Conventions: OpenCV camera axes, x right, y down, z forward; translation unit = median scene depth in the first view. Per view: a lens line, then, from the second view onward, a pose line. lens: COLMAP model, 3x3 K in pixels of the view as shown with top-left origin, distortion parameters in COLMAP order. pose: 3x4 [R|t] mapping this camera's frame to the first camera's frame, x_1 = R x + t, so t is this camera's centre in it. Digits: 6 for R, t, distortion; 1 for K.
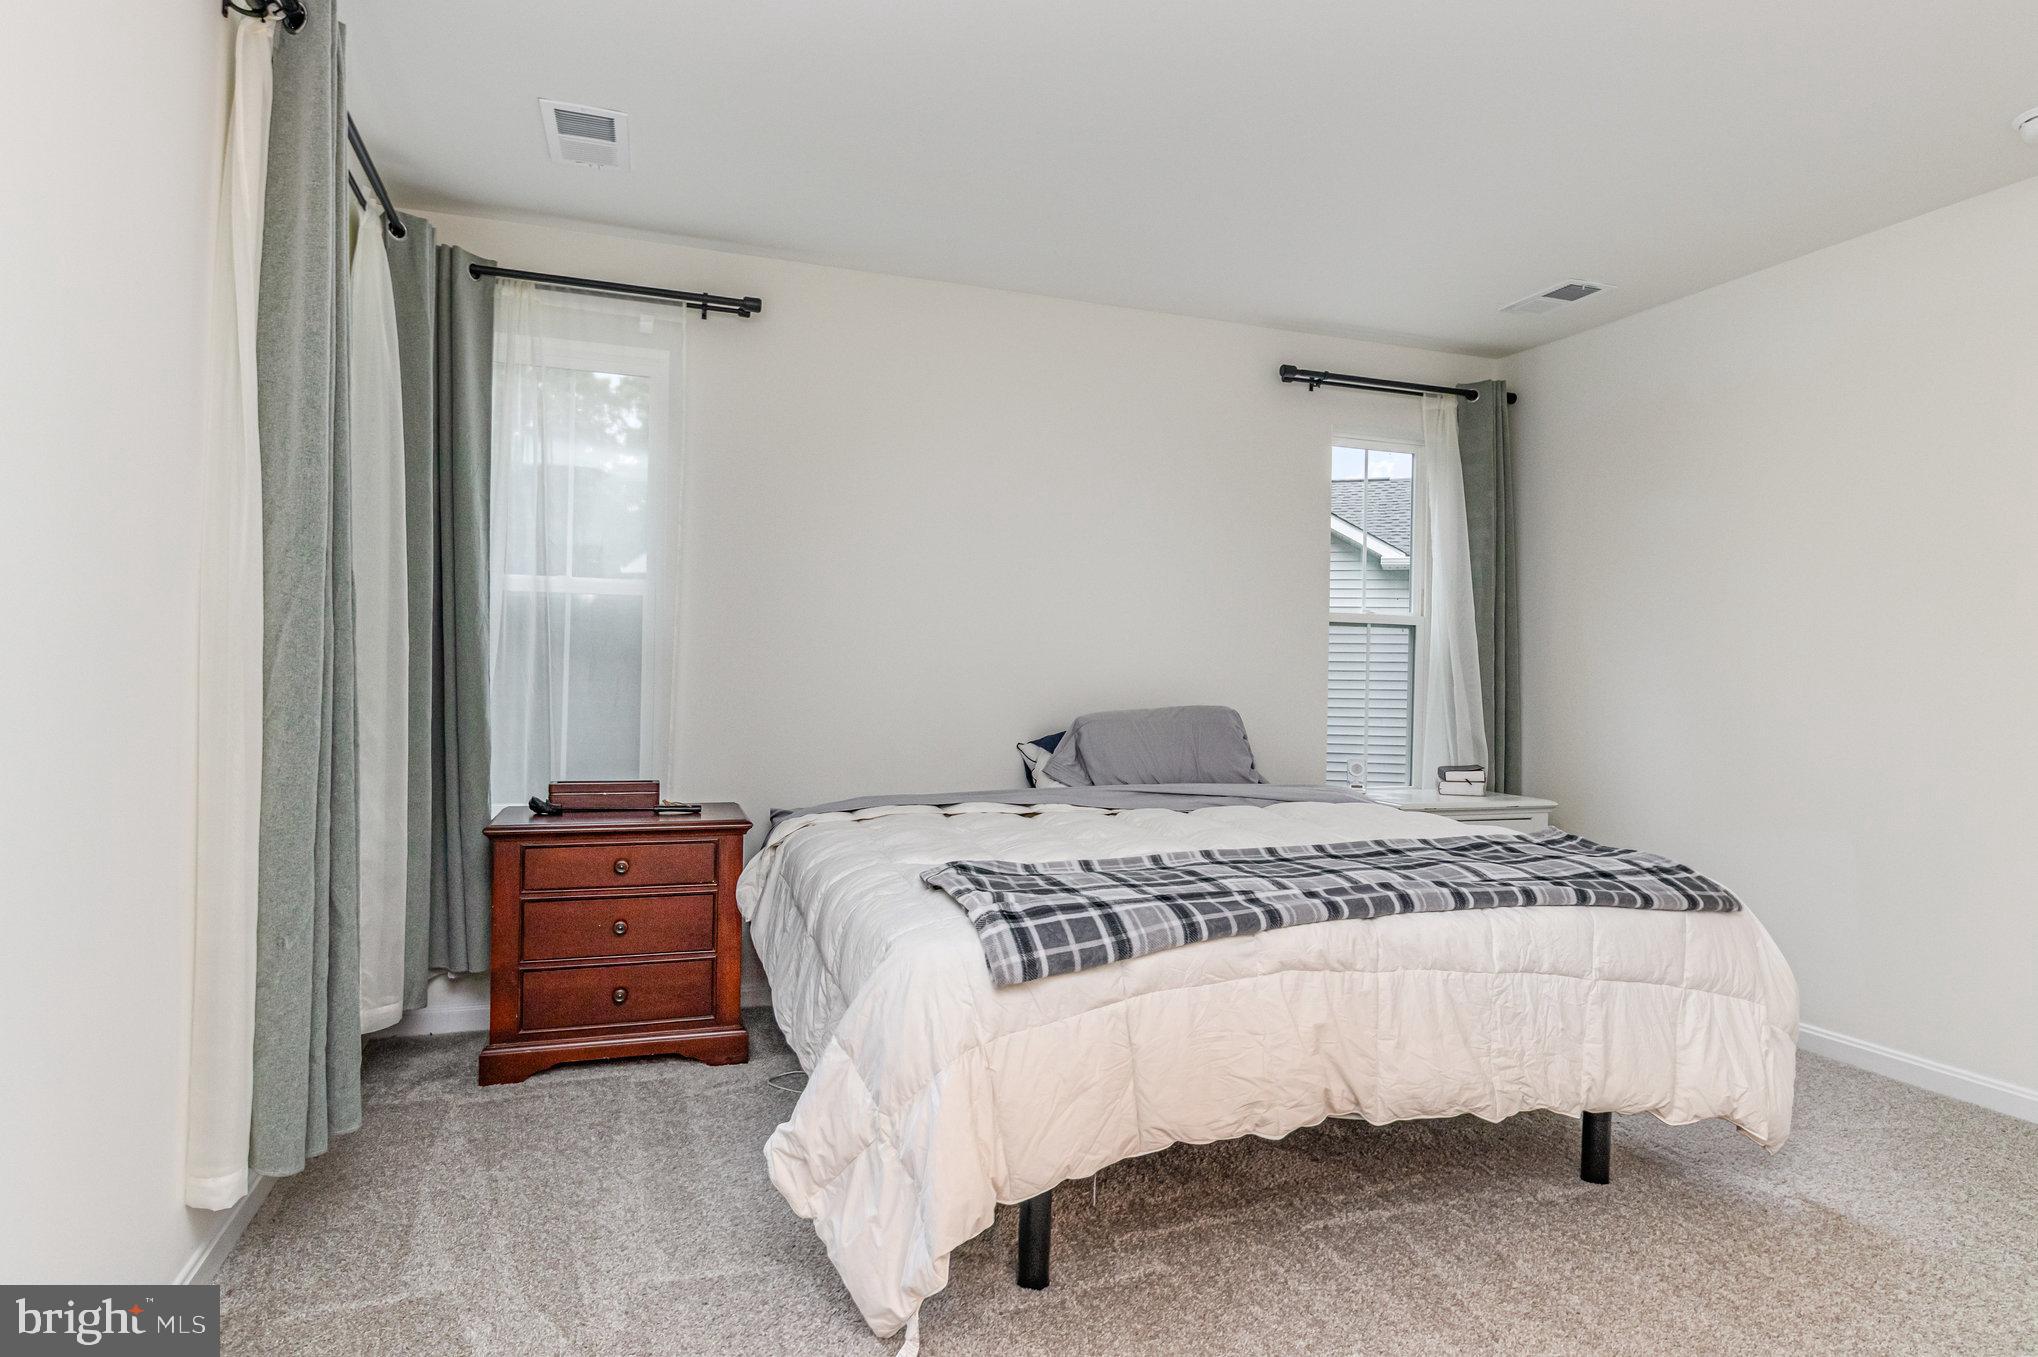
lens RADIAL K [[1215.9, 0, 1027.5], [0, 1215.9, 686.8], [0, 0, 1]] dist [-0.005834, -0.001105]
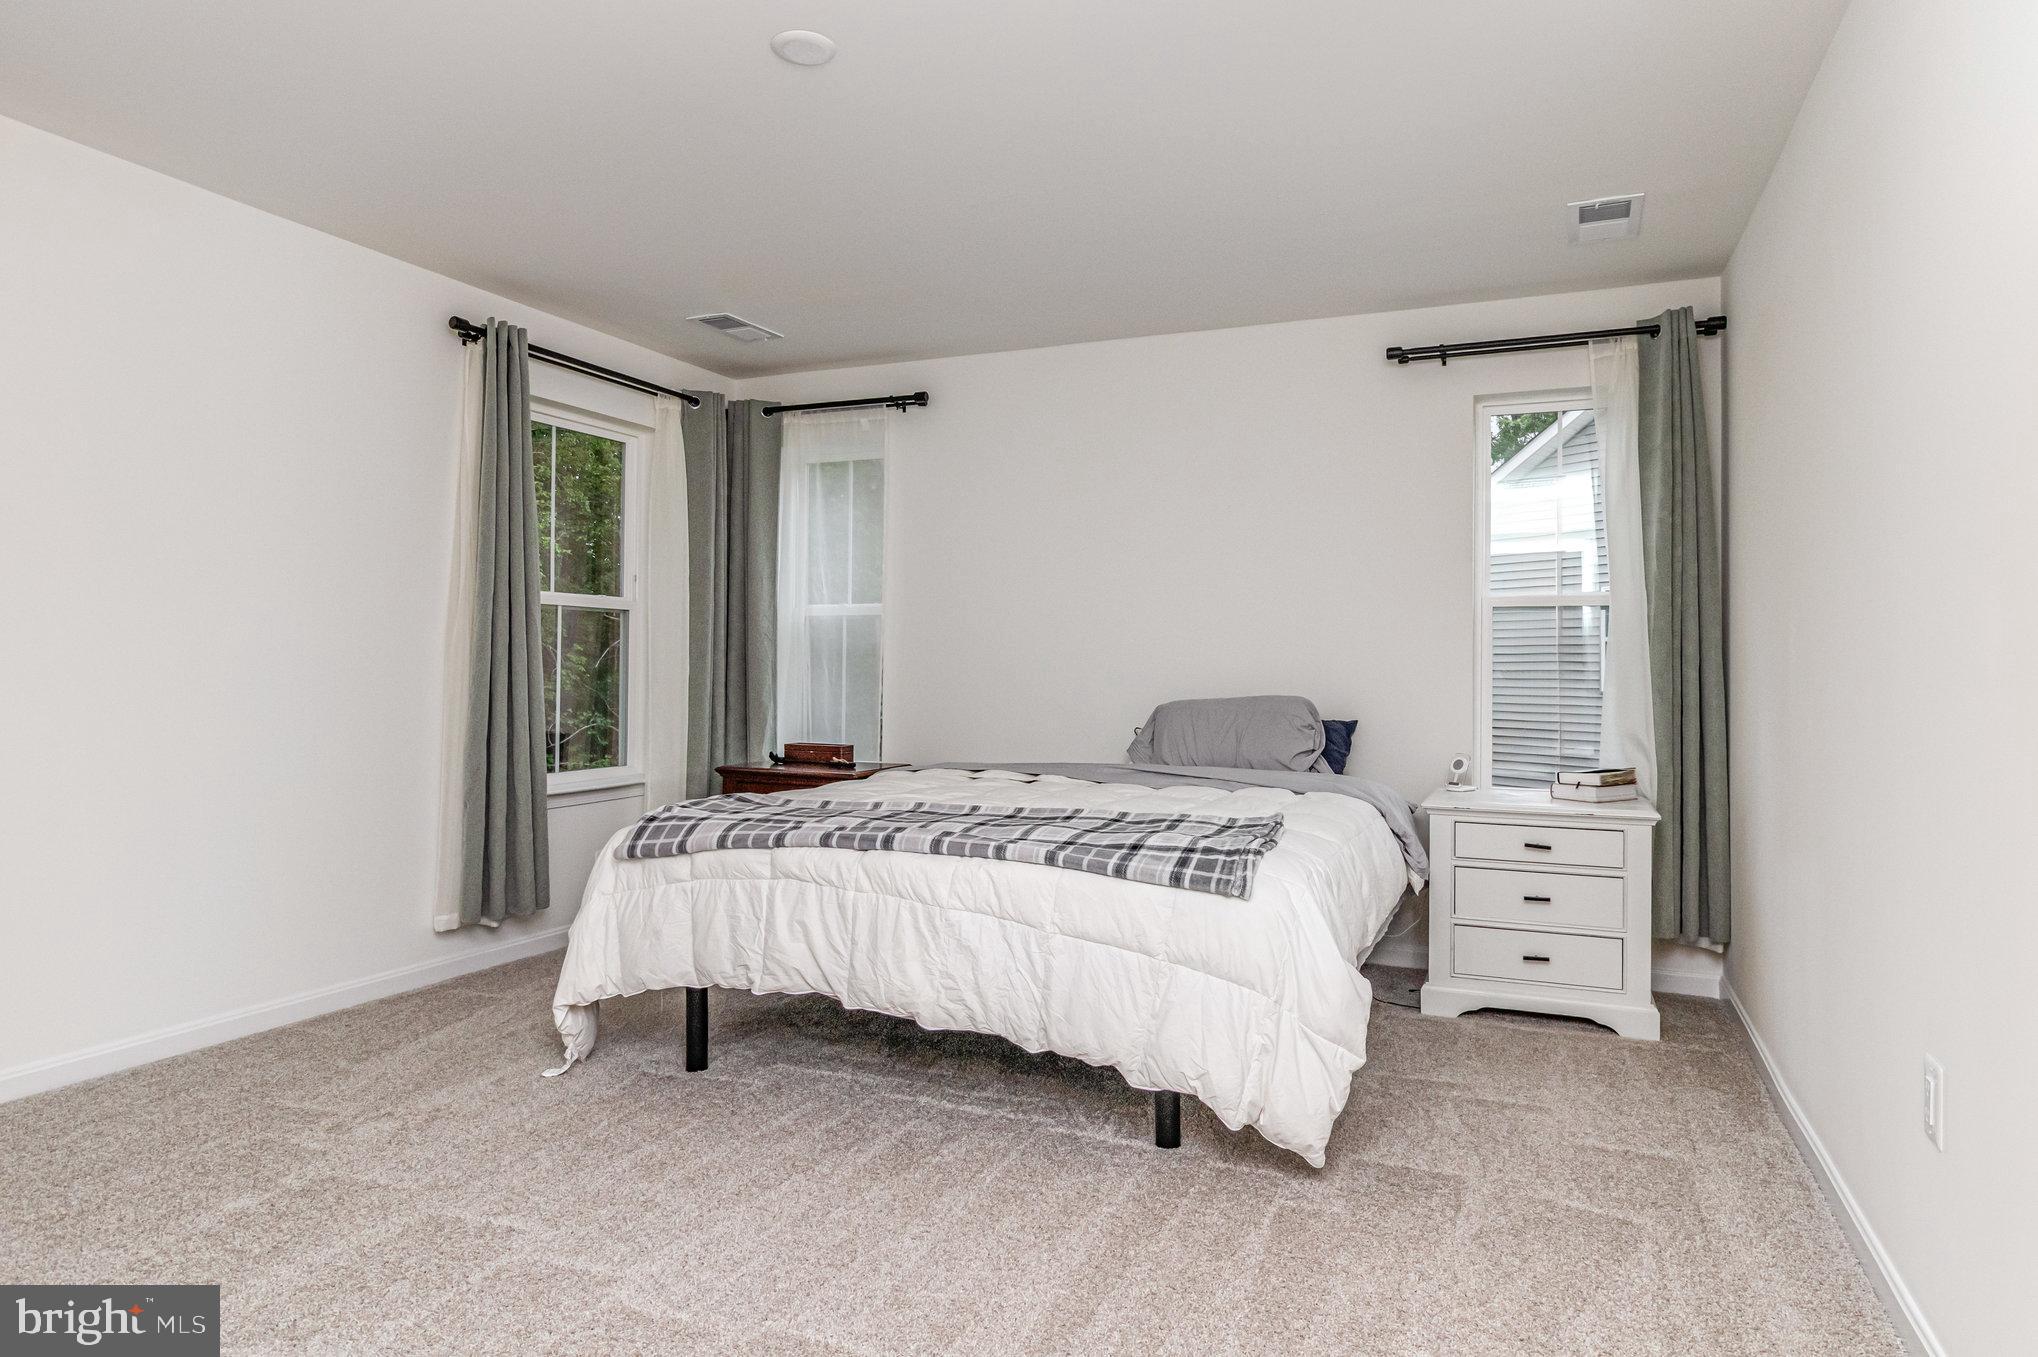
lens RADIAL K [[1215.9, 0, 1026.7], [0, 1215.9, 667.8], [0, 0, 1]] dist [-0.005834, -0.001105]
pose [[0.714197, -0.011542, -0.699849, 0.839039], [-0.000188, 0.999861, -0.016682, 0.010422], [0.699945, 0.012046, 0.714096, 0.123640]]
